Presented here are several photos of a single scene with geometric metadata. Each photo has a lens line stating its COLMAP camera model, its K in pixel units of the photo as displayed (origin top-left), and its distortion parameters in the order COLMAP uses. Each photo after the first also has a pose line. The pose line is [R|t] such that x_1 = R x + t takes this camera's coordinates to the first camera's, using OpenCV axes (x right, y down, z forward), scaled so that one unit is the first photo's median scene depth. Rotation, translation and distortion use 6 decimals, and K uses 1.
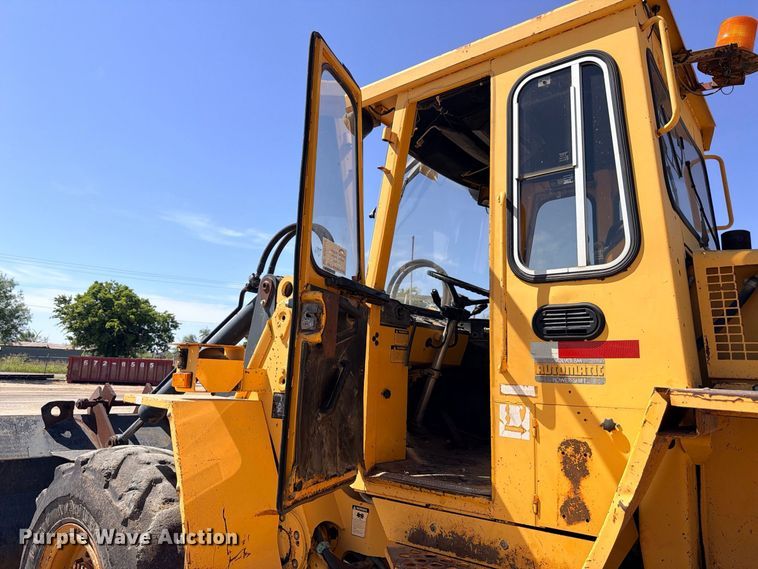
lens RADIAL K [[544.0, 0, 378.2], [0, 544.0, 270.7], [0, 0, 1]] dist [0.008852, -0.003319]
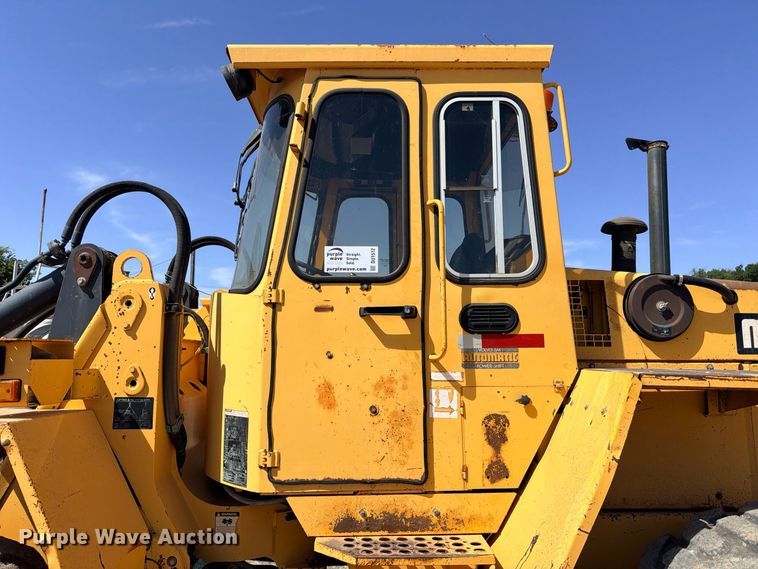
lens RADIAL K [[518.2, 0, 375.7], [0, 518.2, 283.4], [0, 0, 1]] dist [0.128836, -0.205740]
pose [[0.763486, 0.043273, 0.644372, -0.538434], [-0.090277, 0.995107, 0.040139, -0.006871], [-0.639483, -0.088817, 0.763658, 0.250761]]
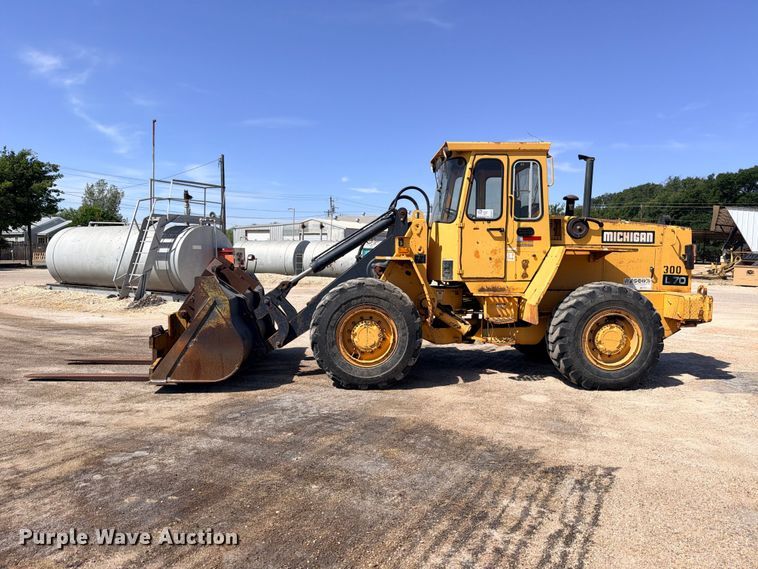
lens RADIAL K [[540.8, 0, 376.4], [0, 540.8, 287.9], [0, 0, 1]] dist [0.057795, -0.084395]
pose [[0.736005, -0.077460, 0.672530, -2.872065], [-0.104093, 0.968670, 0.225485, -0.264490], [-0.668926, -0.235963, 0.704883, -1.072564]]
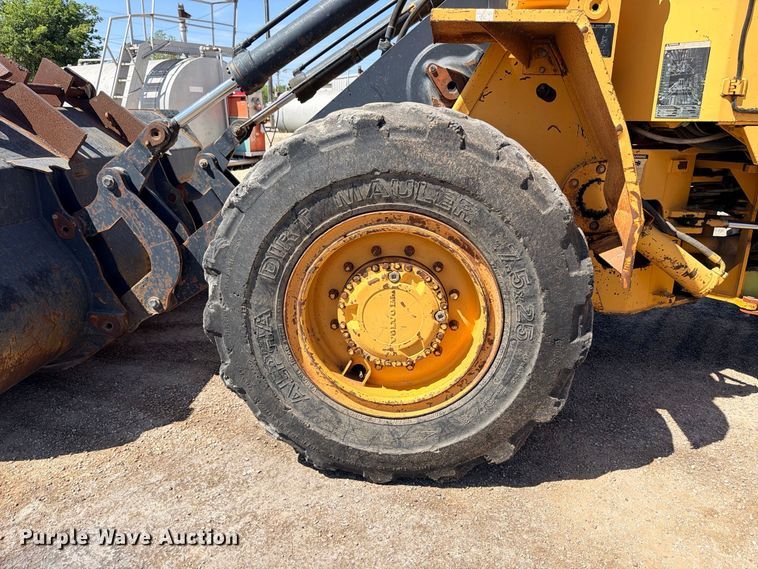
lens RADIAL K [[540.8, 0, 376.4], [0, 540.8, 287.9], [0, 0, 1]] dist [0.057795, -0.084395]
pose [[0.820835, -0.203006, 0.533872, -1.223014], [-0.083169, 0.882261, 0.463355, 0.296216], [-0.565078, -0.424740, 0.707307, 0.604670]]
